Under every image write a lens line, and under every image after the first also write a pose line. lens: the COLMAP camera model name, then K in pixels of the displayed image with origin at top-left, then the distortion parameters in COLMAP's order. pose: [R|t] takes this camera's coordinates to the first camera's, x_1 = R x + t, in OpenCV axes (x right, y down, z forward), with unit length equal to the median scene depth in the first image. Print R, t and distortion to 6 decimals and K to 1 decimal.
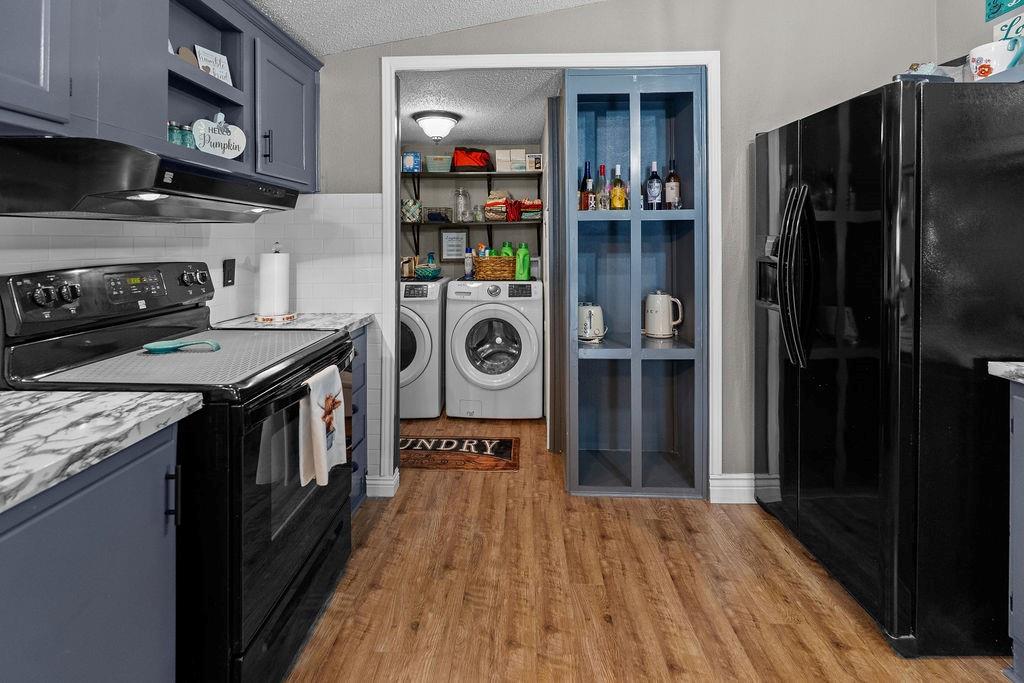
lens RADIAL K [[480.9, 0, 504.7], [0, 480.9, 241.7], [0, 0, 1]] dist [-0.001680, -0.000147]
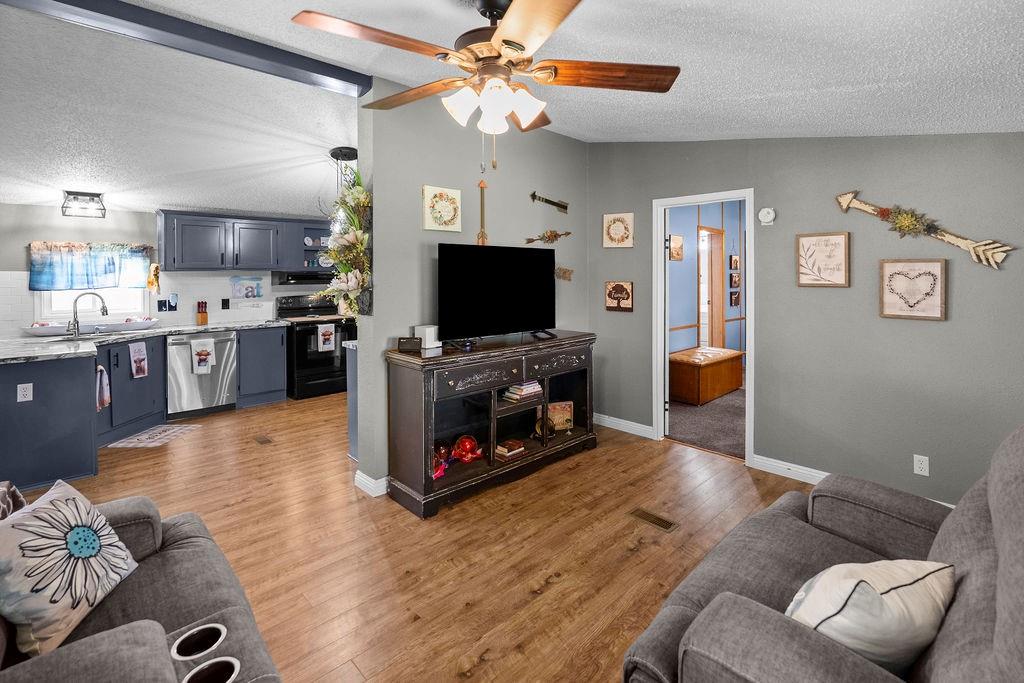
lens RADIAL K [[472.1, 0, 514.7], [0, 472.1, 278.4], [0, 0, 1]] dist [-0.000565, -0.000871]
pose [[0.718665, -0.003830, -0.695346, 1.511086], [0.011039, 0.999922, 0.005902, -0.046857], [0.695269, -0.011917, 0.718651, -0.300115]]
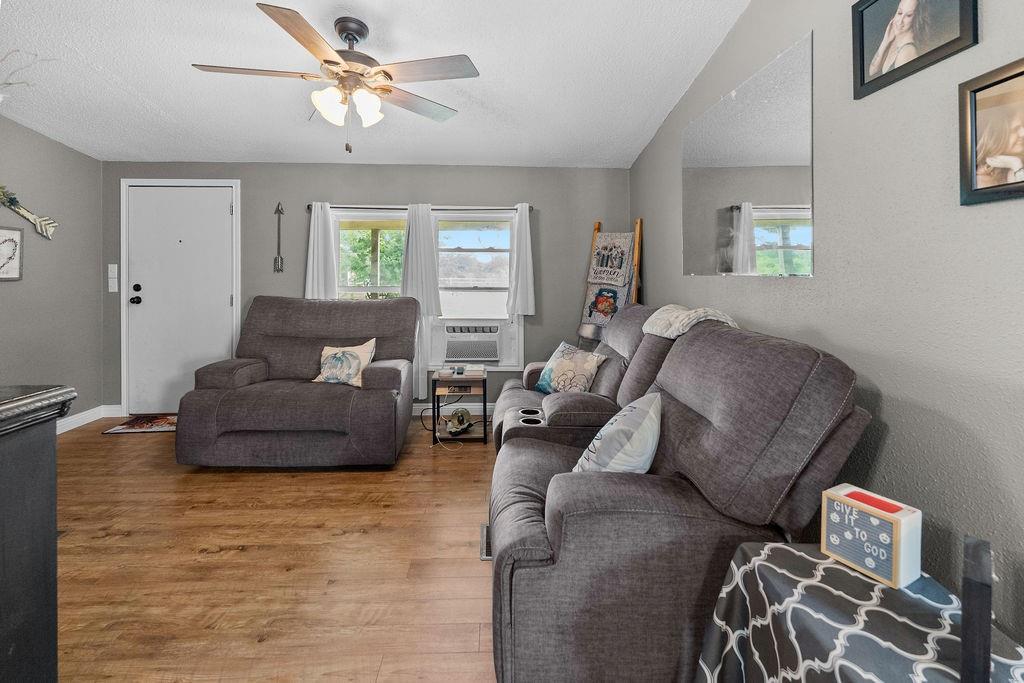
lens RADIAL K [[476.9, 0, 515.9], [0, 476.9, 264.3], [0, 0, 1]] dist [-0.000891, -0.000135]
pose [[-0.079116, 0.000724, 0.996865, 0.424581], [-0.003815, 0.999992, -0.001030, 0.002554], [-0.996858, -0.003884, -0.079113, -0.137844]]
